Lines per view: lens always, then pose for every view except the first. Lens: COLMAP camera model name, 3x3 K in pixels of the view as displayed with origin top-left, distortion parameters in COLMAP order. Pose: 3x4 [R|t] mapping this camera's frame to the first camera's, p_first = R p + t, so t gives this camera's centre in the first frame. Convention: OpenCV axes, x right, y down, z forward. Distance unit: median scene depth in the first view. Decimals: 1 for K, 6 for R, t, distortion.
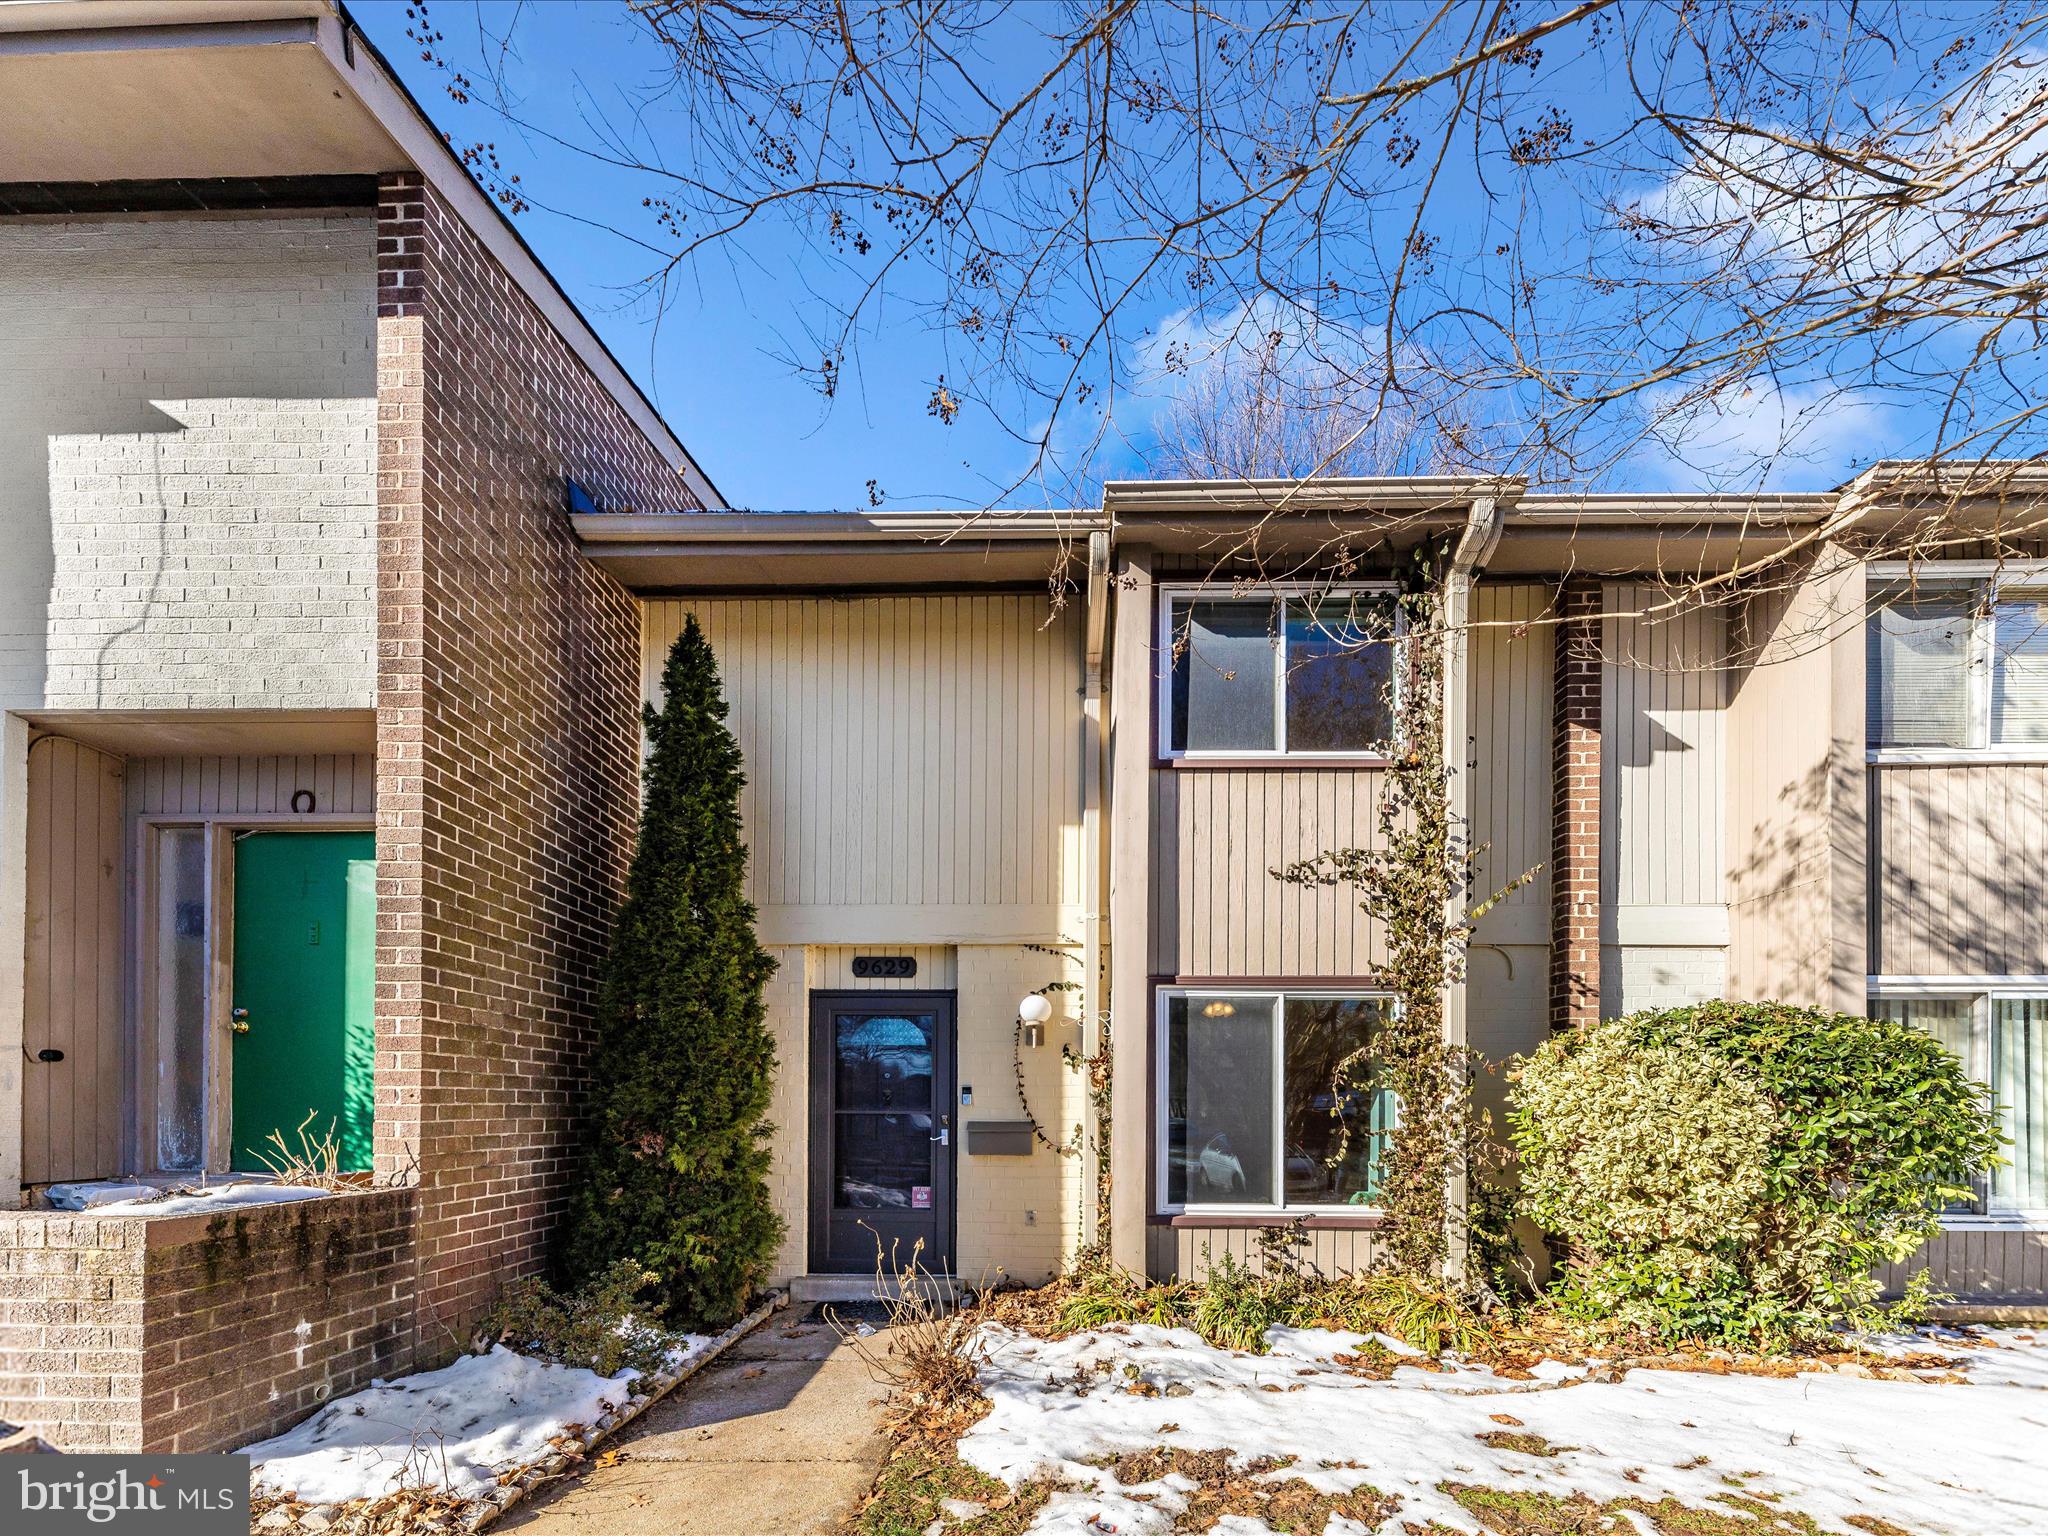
lens RADIAL K [[788.2, 0, 1057.3], [0, 788.2, 798.9], [0, 0, 1]] dist [0.000910, -0.000066]
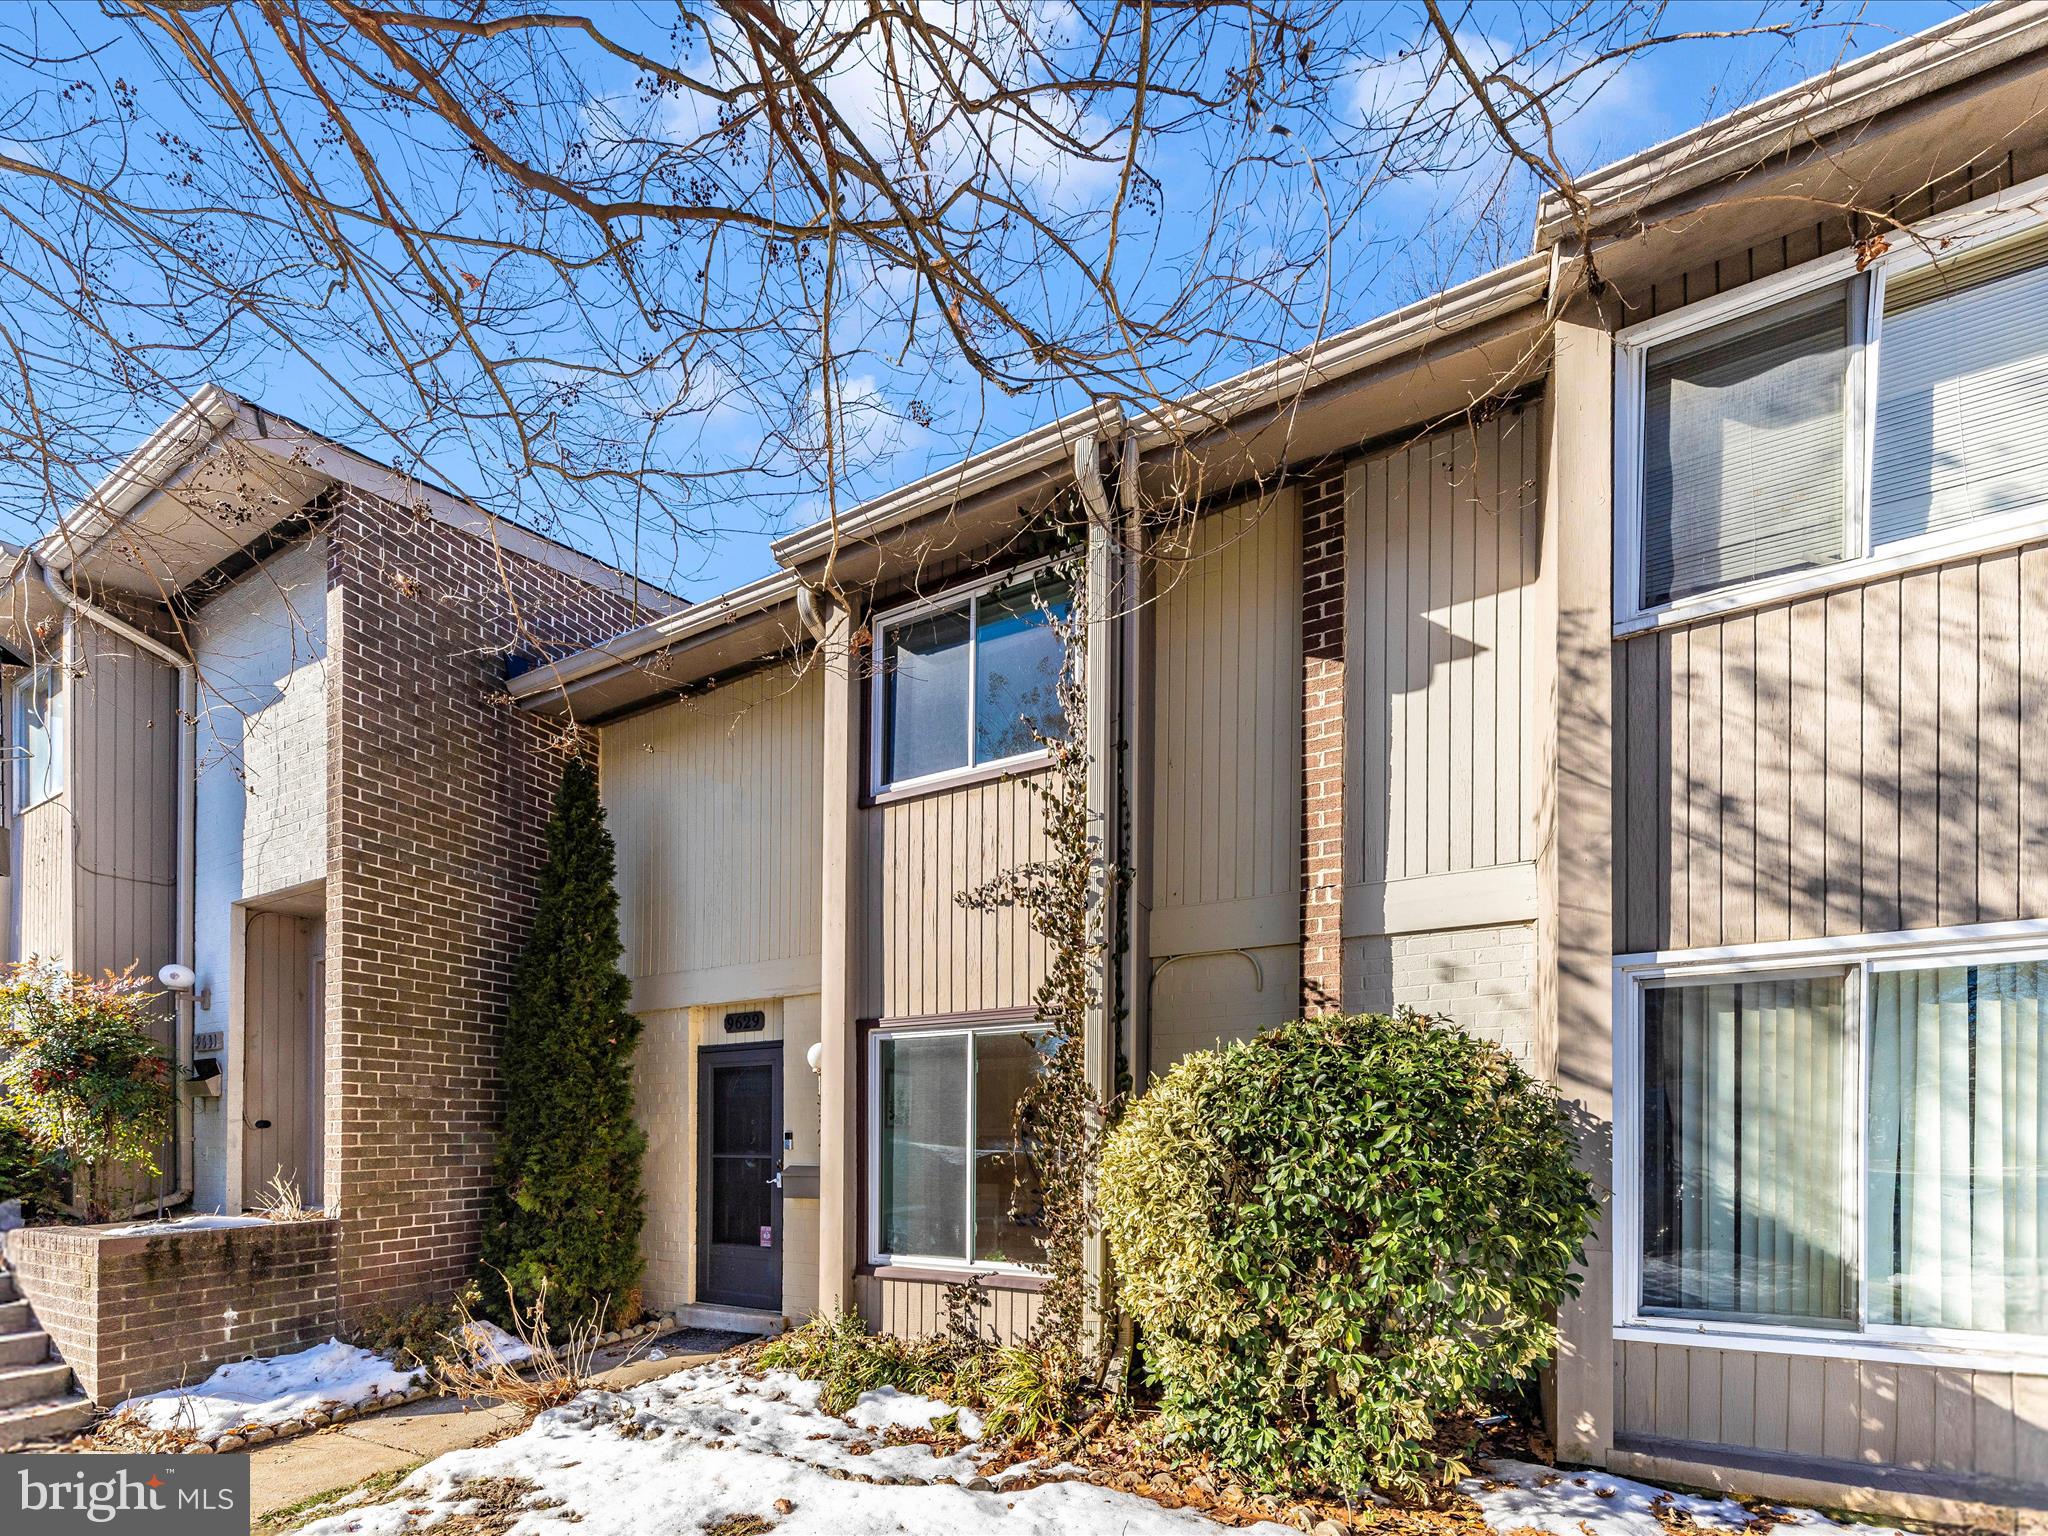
lens RADIAL K [[839.9, 0, 1023.8], [0, 839.9, 792.9], [0, 0, 1]] dist [0.001370, -0.000305]
pose [[0.894886, -0.180279, -0.408262, 0.835734], [0.176984, 0.983129, -0.046189, 0.030203], [0.409701, -0.030922, 0.911695, 0.138955]]
